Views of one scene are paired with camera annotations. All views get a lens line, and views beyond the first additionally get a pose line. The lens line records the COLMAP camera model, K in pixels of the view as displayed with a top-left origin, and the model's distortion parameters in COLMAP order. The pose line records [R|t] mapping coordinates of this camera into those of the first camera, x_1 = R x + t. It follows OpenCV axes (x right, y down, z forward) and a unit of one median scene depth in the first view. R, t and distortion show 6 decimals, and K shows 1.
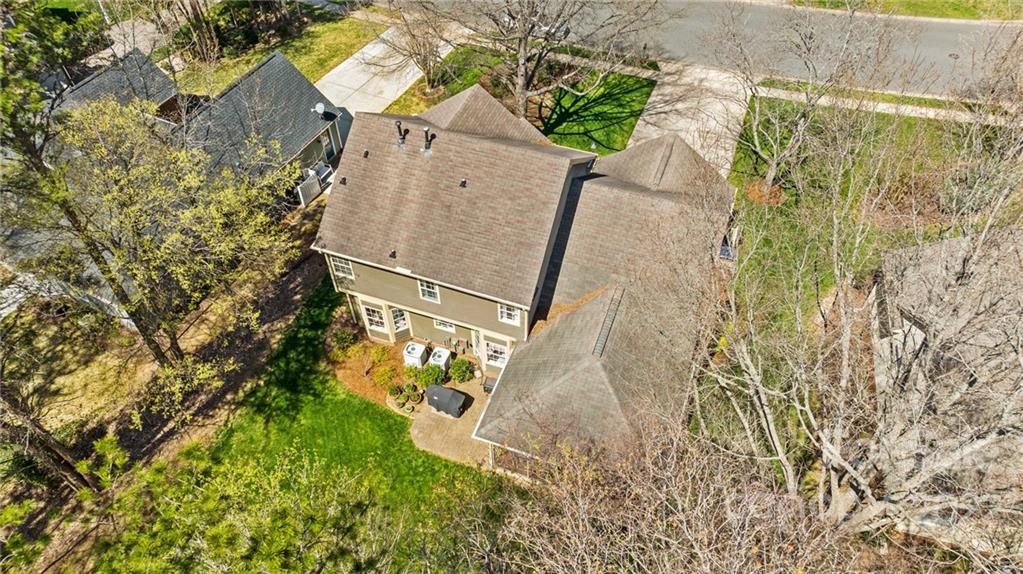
lens RADIAL K [[725.6, 0, 512.8], [0, 725.6, 284.9], [0, 0, 1]] dist [-0.035320, 0.022664]
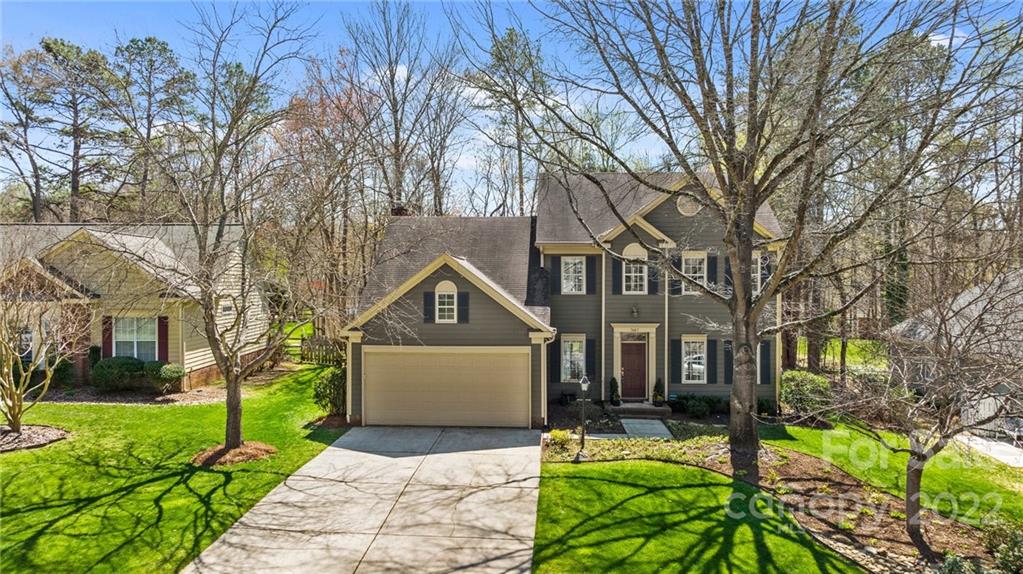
lens RADIAL K [[725.6, 0, 512.9], [0, 725.6, 282.9], [0, 0, 1]] dist [-0.035320, 0.022664]
pose [[-0.957933, 0.018644, -0.286385, 0.274676], [-0.203099, 0.660995, 0.722382, -0.533924], [0.202767, 0.750159, -0.629403, 1.122850]]
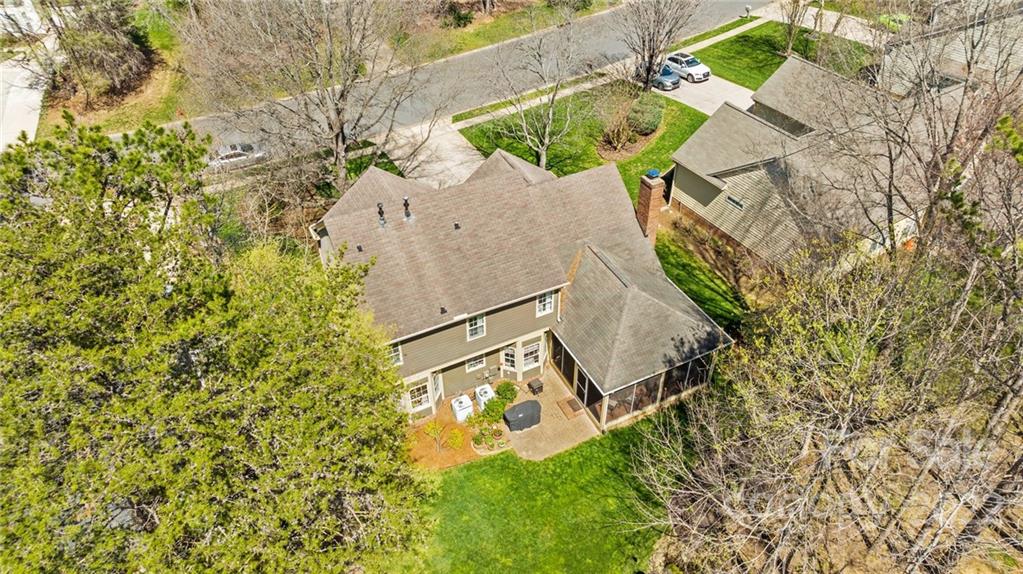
lens RADIAL K [[725.6, 0, 511.6], [0, 725.6, 287.7], [0, 0, 1]] dist [-0.035320, 0.022664]
pose [[0.684457, -0.467164, 0.559711, -0.417944], [0.549081, 0.835371, 0.025786, -0.025757], [-0.479613, 0.289677, 0.828287, 0.034526]]
